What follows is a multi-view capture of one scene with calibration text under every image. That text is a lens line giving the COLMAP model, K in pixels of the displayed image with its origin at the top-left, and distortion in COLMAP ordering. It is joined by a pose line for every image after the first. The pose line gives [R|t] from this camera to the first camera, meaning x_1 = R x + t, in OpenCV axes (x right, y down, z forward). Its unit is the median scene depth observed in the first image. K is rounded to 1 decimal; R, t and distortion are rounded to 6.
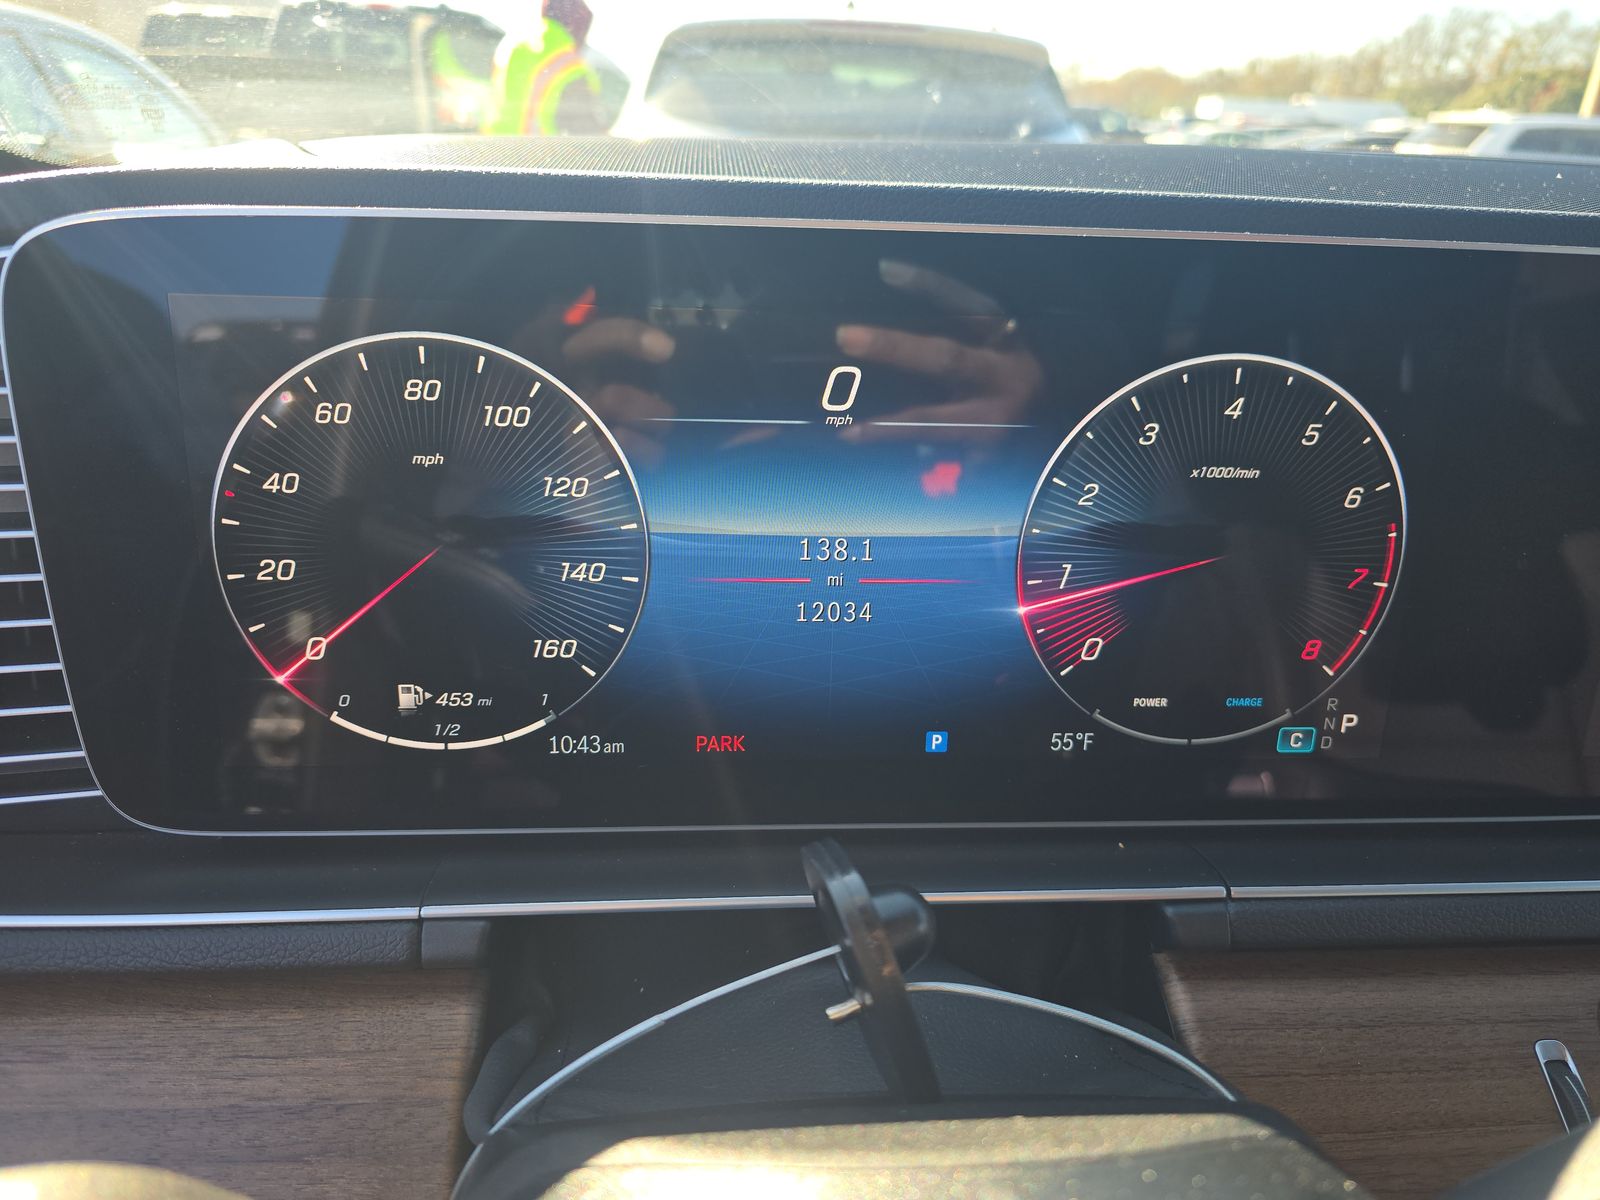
lens RADIAL K [[1088.9, 0, 800.0], [0, 1088.9, 600.0], [0, 0, 1]] dist [0.003408, -0.001301]
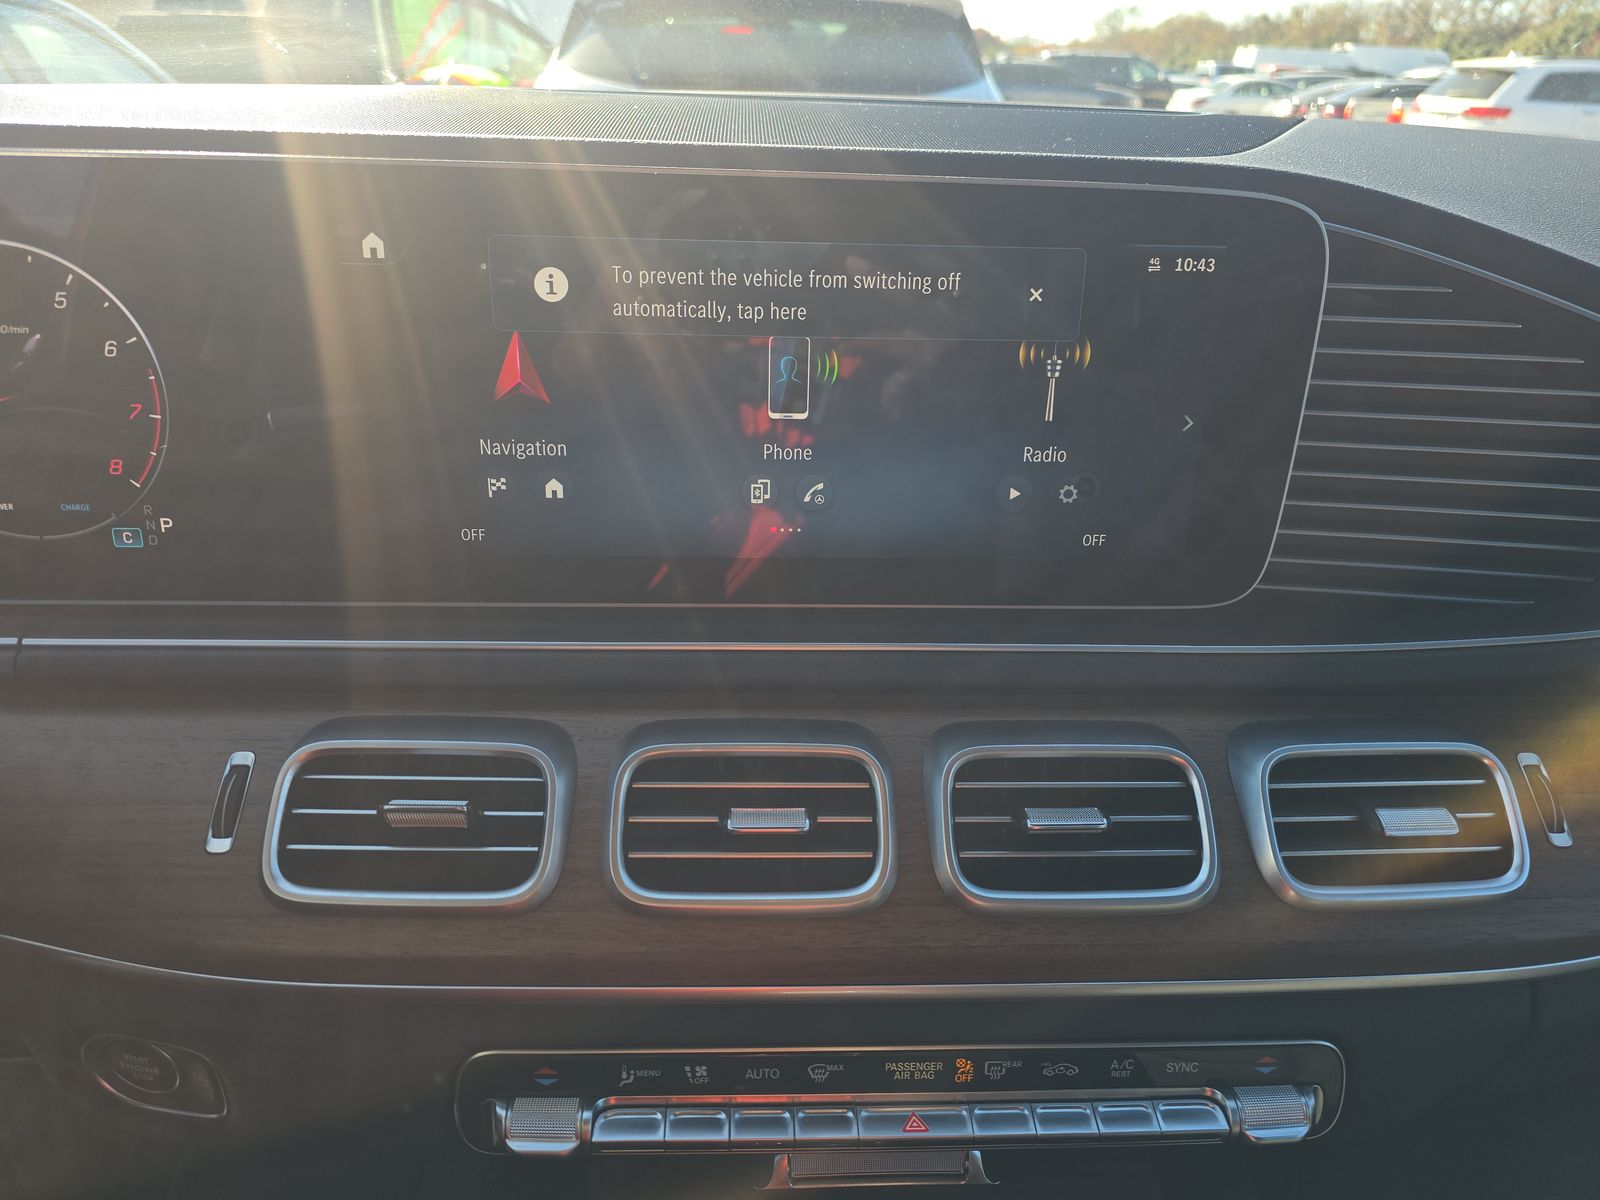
lens RADIAL K [[1058.5, 0, 800.0], [0, 1058.5, 600.0], [0, 0, 1]] dist [-0.007161, -0.001952]
pose [[0.998731, 0.005185, -0.050087, 1.340629], [-0.002913, 0.998968, 0.045335, 0.144046], [0.050270, -0.045131, 0.997715, -0.244587]]
